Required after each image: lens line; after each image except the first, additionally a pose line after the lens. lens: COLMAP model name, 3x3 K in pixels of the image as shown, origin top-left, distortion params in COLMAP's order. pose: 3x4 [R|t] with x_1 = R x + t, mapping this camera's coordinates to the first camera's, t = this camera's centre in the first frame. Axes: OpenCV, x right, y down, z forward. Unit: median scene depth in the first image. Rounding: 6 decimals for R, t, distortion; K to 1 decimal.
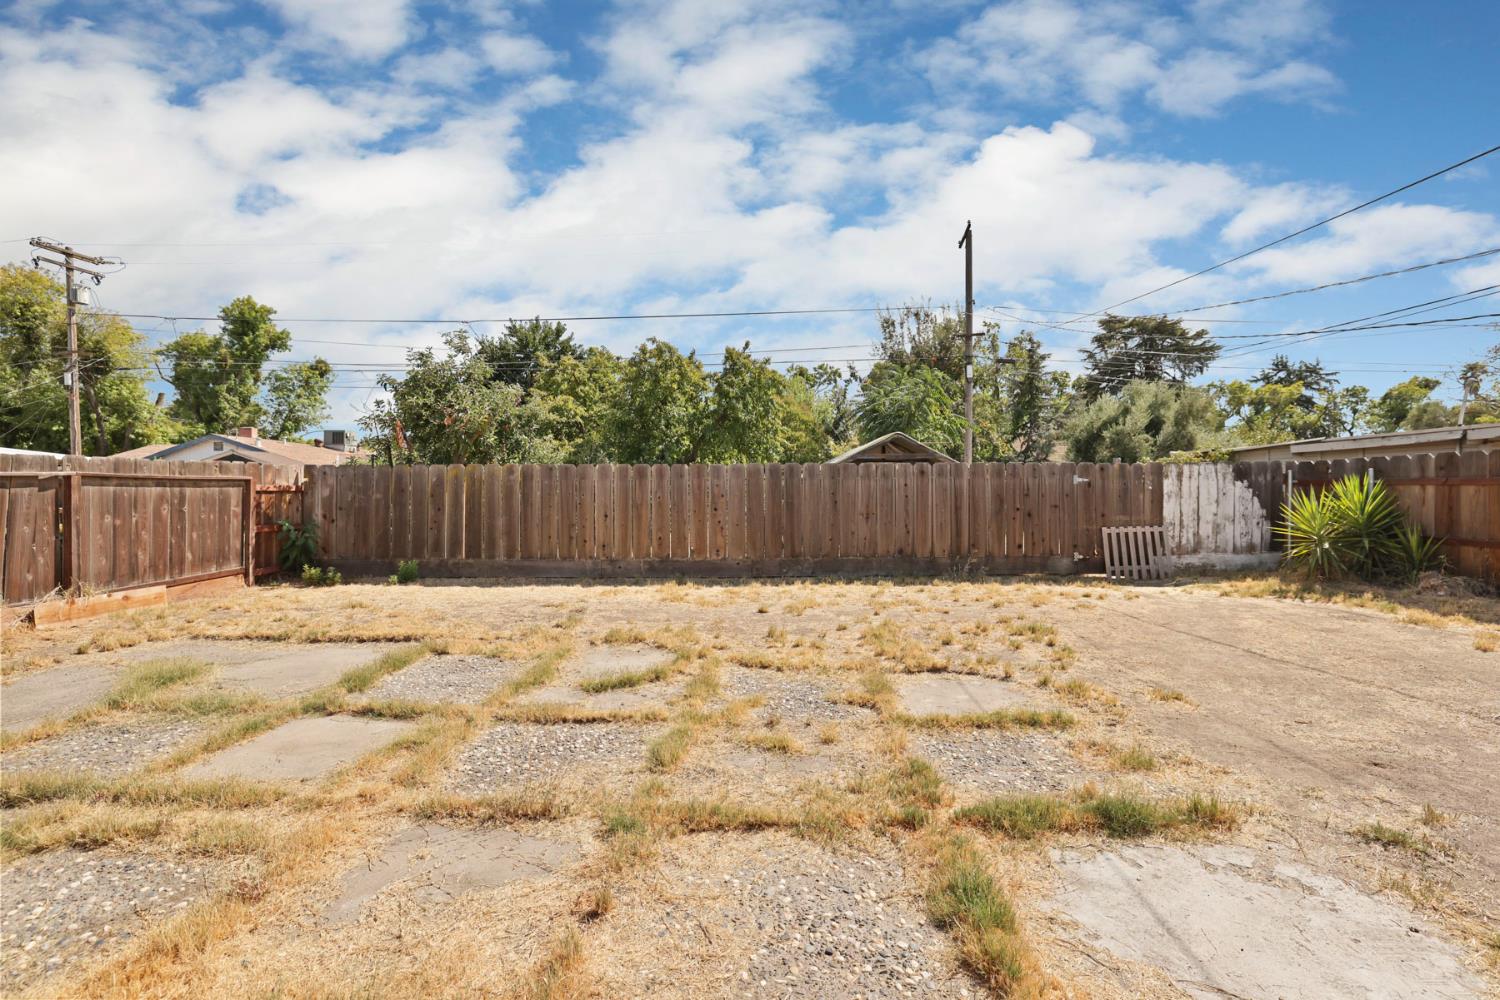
lens RADIAL K [[646.5, 0, 741.0], [0, 646.5, 491.7], [0, 0, 1]] dist [-0.047318, 0.015462]
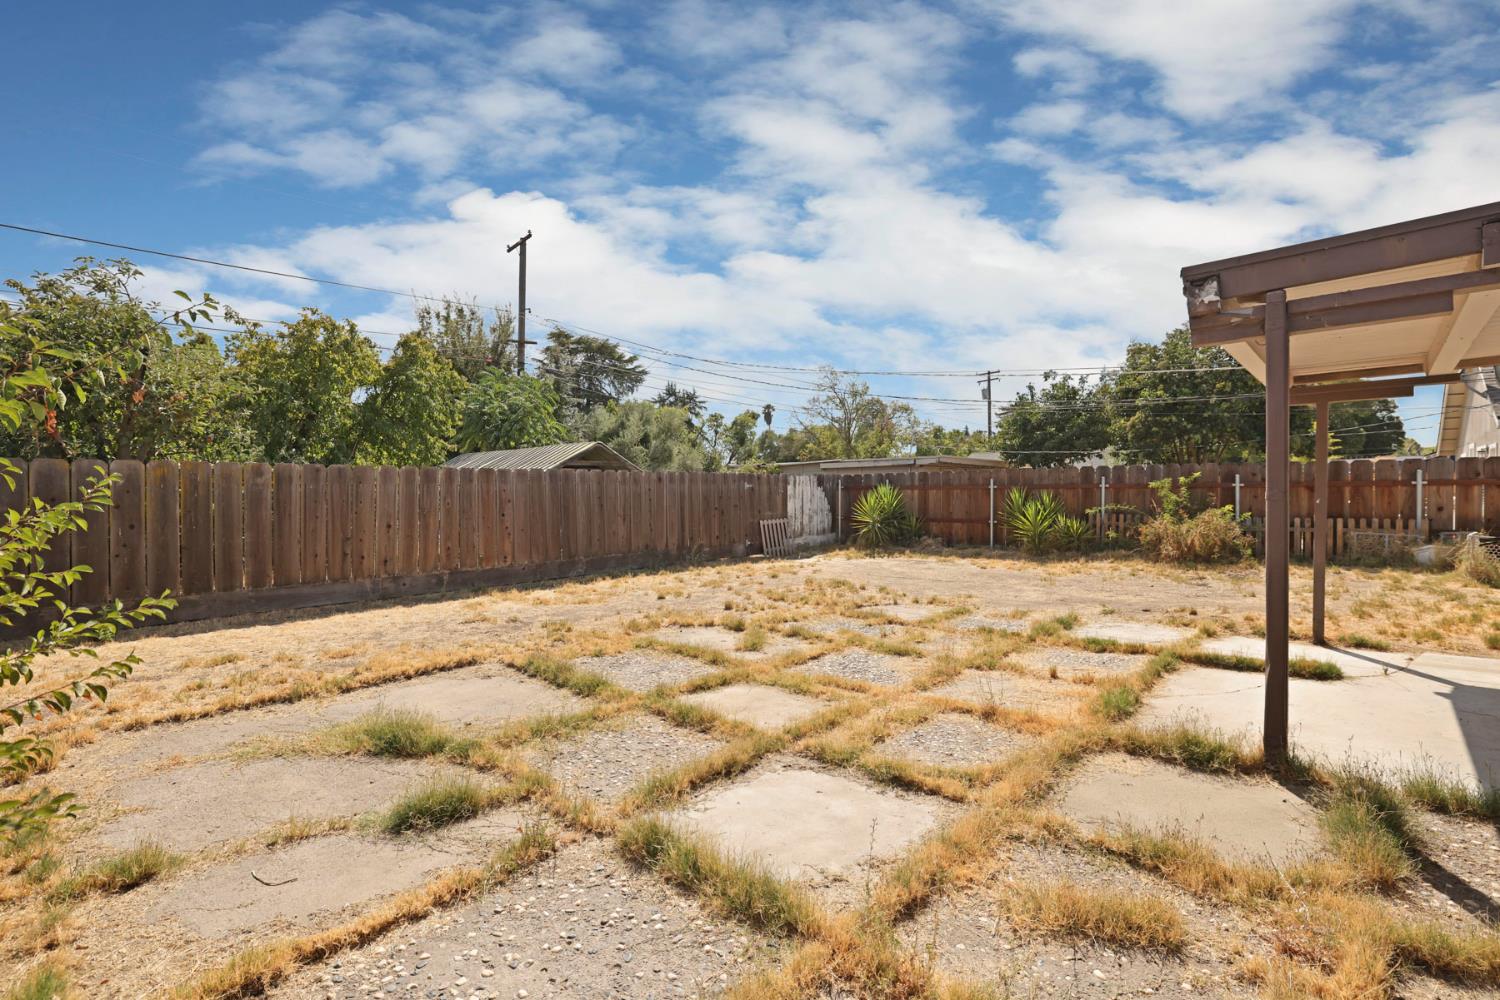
lens RADIAL K [[696.5, 0, 736.0], [0, 696.5, 497.2], [0, 0, 1]] dist [-0.024596, 0.000015]
pose [[0.667269, -0.009200, 0.744760, -0.583478], [0.008976, 0.999950, 0.004311, -0.001373], [-0.744763, 0.003808, 0.667319, 0.038283]]
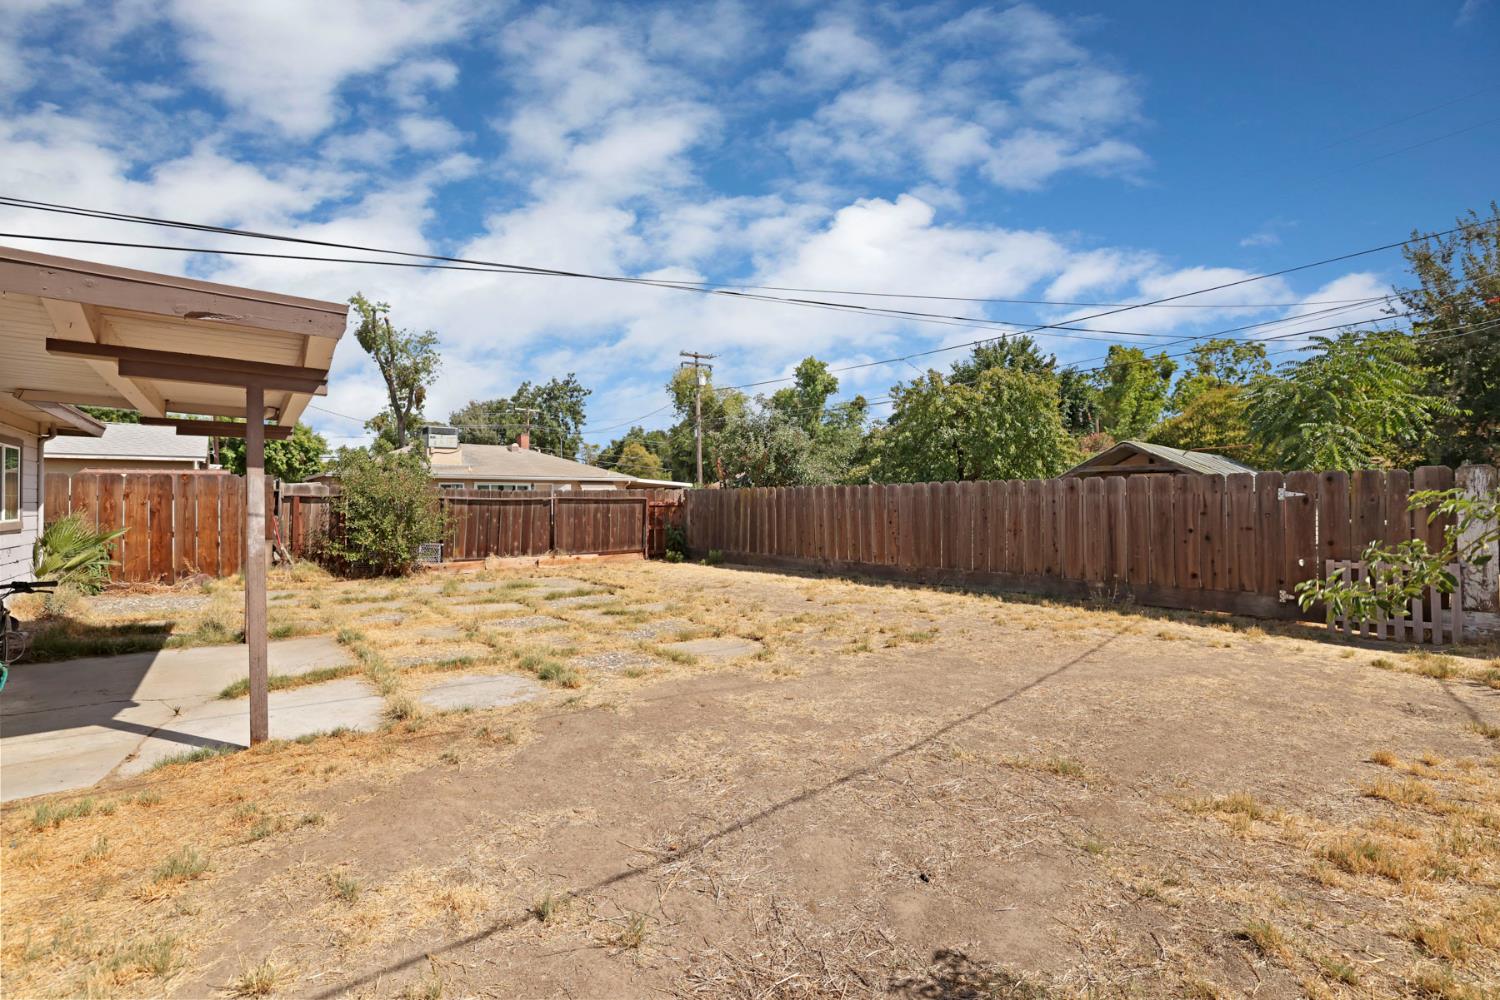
lens RADIAL K [[646.5, 0, 741.0], [0, 646.5, 491.7], [0, 0, 1]] dist [-0.047318, 0.015462]
pose [[0.643874, -0.012147, -0.765035, 0.684667], [0.001173, 0.999888, -0.014888, -0.011411], [0.765130, 0.008689, 0.643817, 0.032561]]
